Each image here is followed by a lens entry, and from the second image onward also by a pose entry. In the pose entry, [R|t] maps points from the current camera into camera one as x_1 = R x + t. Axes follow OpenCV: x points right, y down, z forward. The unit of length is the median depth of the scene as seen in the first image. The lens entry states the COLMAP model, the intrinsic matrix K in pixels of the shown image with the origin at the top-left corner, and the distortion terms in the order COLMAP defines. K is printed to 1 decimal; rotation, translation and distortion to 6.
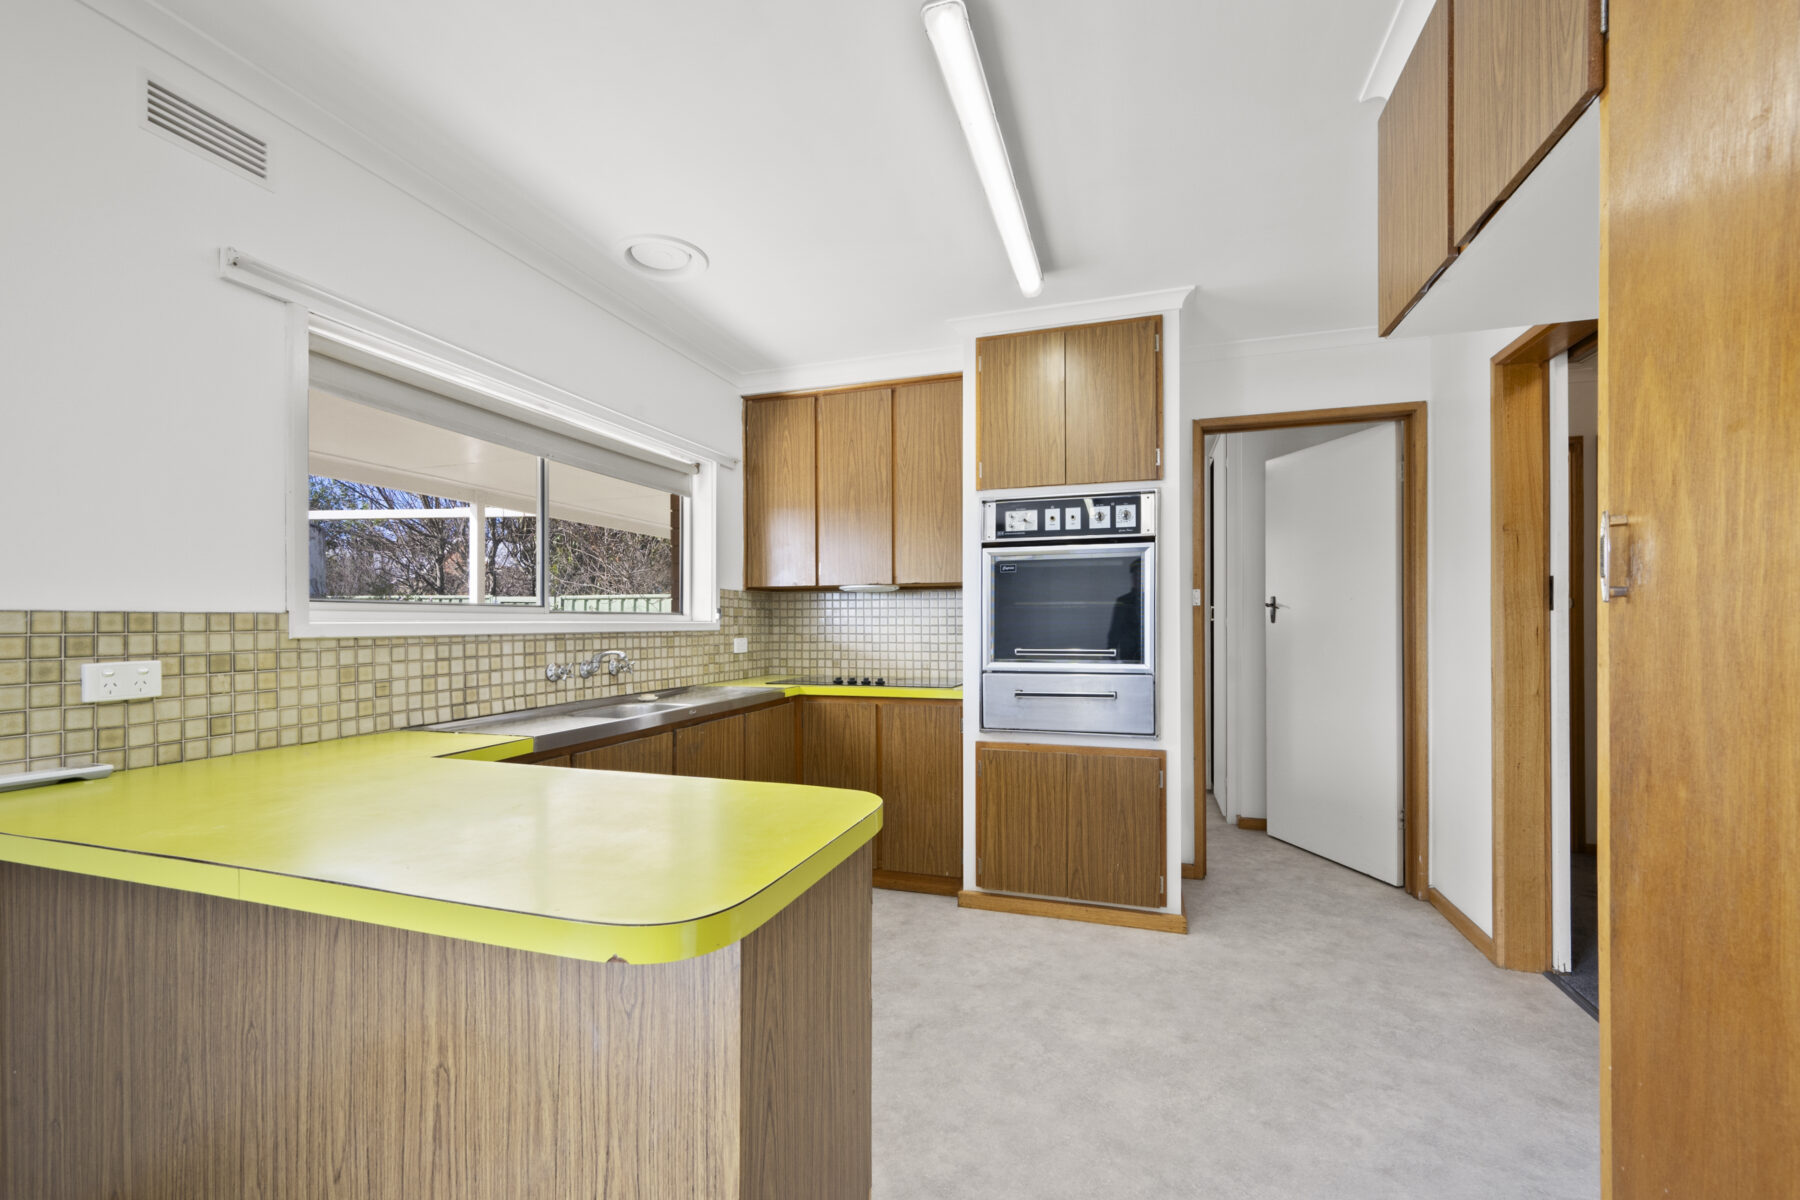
lens RADIAL K [[715.6, 0, 904.6], [0, 715.6, 610.5], [0, 0, 1]] dist [-0.002082, -0.000257]
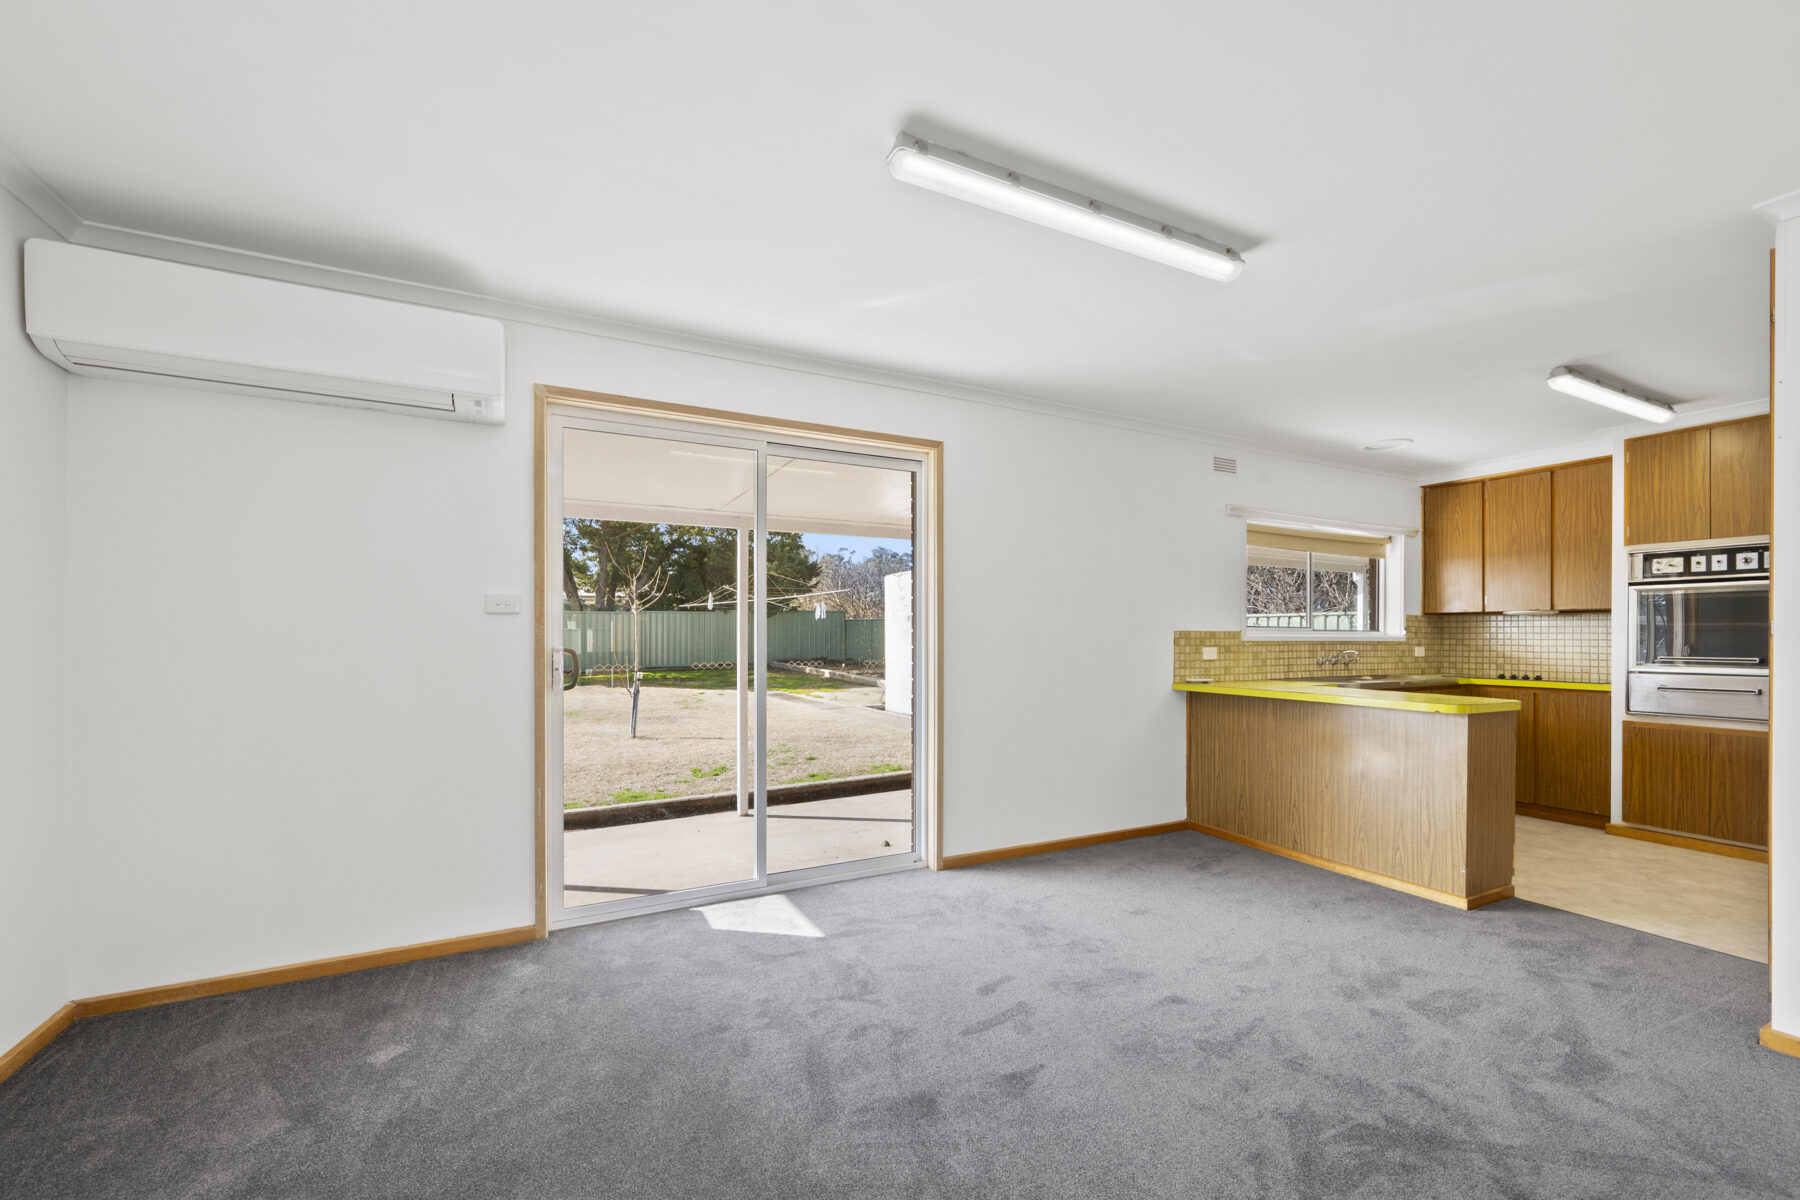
lens RADIAL K [[715.6, 0, 929.2], [0, 715.6, 634.0], [0, 0, 1]] dist [-0.002082, -0.000257]
pose [[0.718252, 0.005225, -0.695764, 0.082802], [0.004567, 0.999915, 0.012224, -0.012722], [0.695768, -0.011957, 0.718167, -0.862588]]
